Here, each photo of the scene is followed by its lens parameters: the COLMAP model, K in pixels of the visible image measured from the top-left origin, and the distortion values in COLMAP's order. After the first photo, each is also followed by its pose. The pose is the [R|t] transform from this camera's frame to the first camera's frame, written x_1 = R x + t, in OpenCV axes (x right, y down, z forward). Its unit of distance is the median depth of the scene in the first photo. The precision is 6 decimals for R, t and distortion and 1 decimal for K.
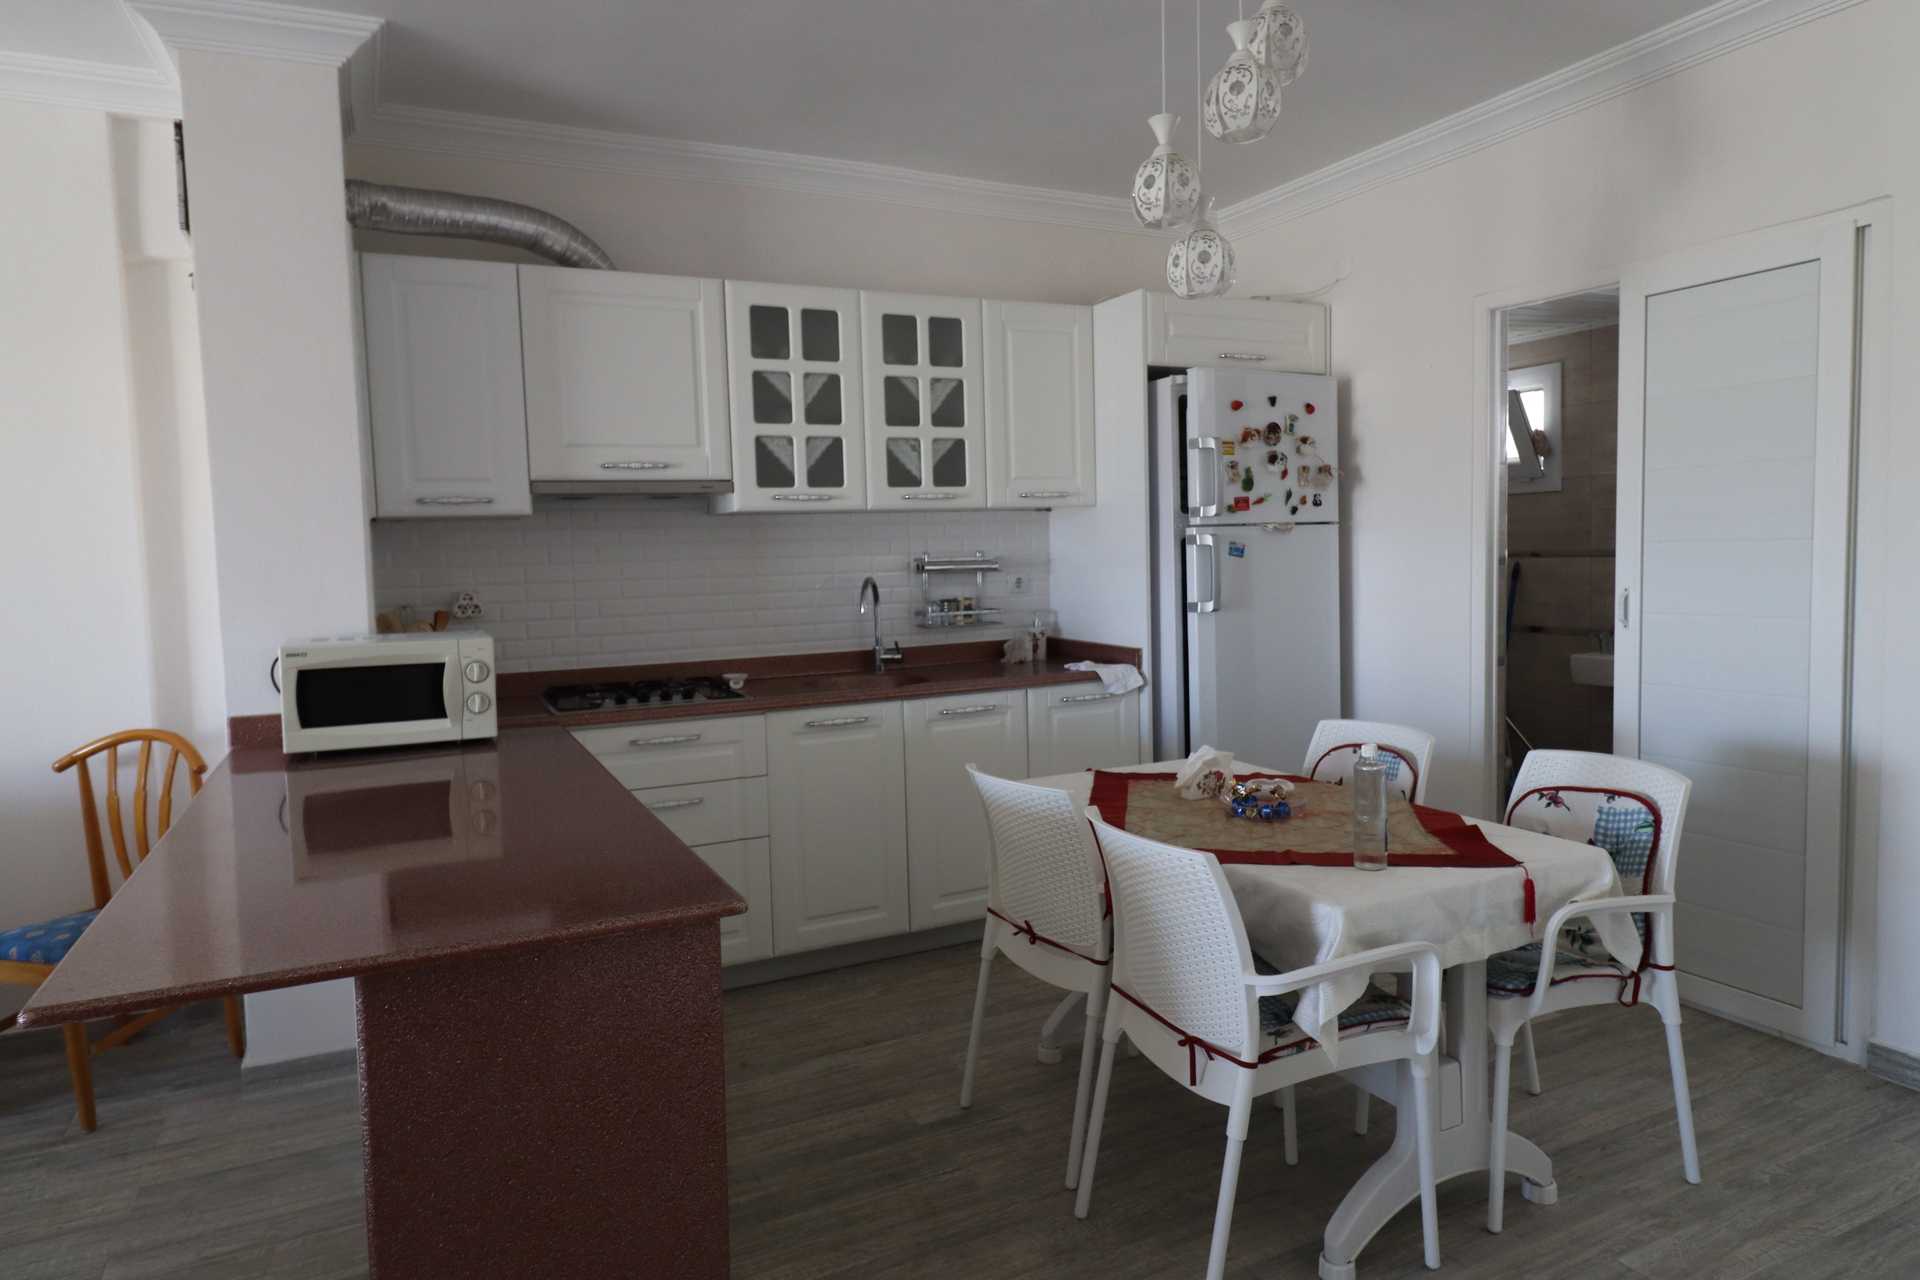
lens RADIAL K [[1148.6, 0, 950.5], [0, 1148.6, 632.8], [0, 0, 1]] dist [0.005515, -0.012684]
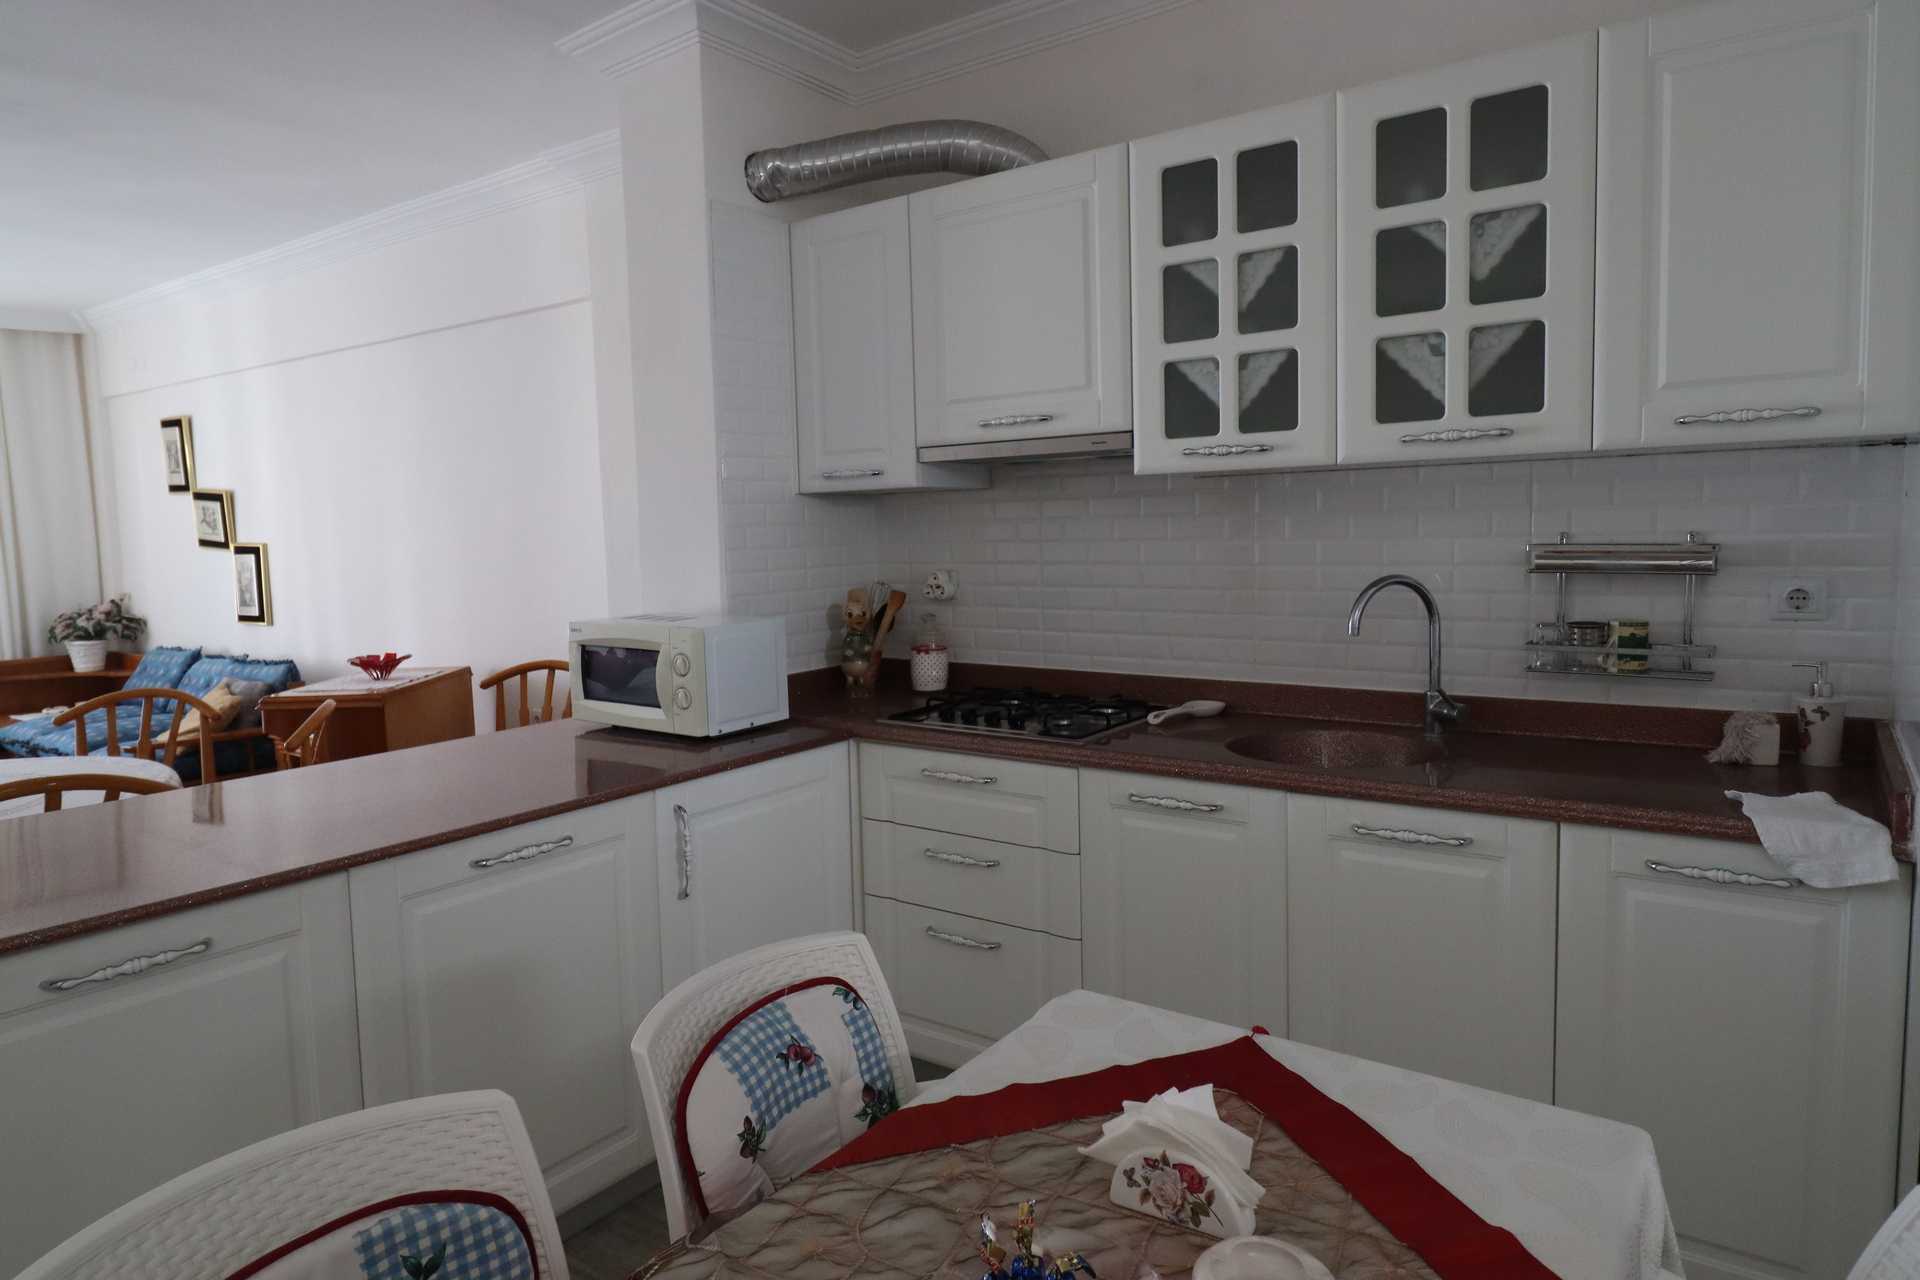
lens RADIAL K [[1148.6, 0, 960.0], [0, 1148.6, 628.6], [0, 0, 1]] dist [0.005515, -0.012684]
pose [[0.477666, 0.095539, -0.873331, 0.383576], [-0.055781, 0.995362, 0.078379, -0.060953], [0.876769, 0.011276, 0.480780, 0.568340]]
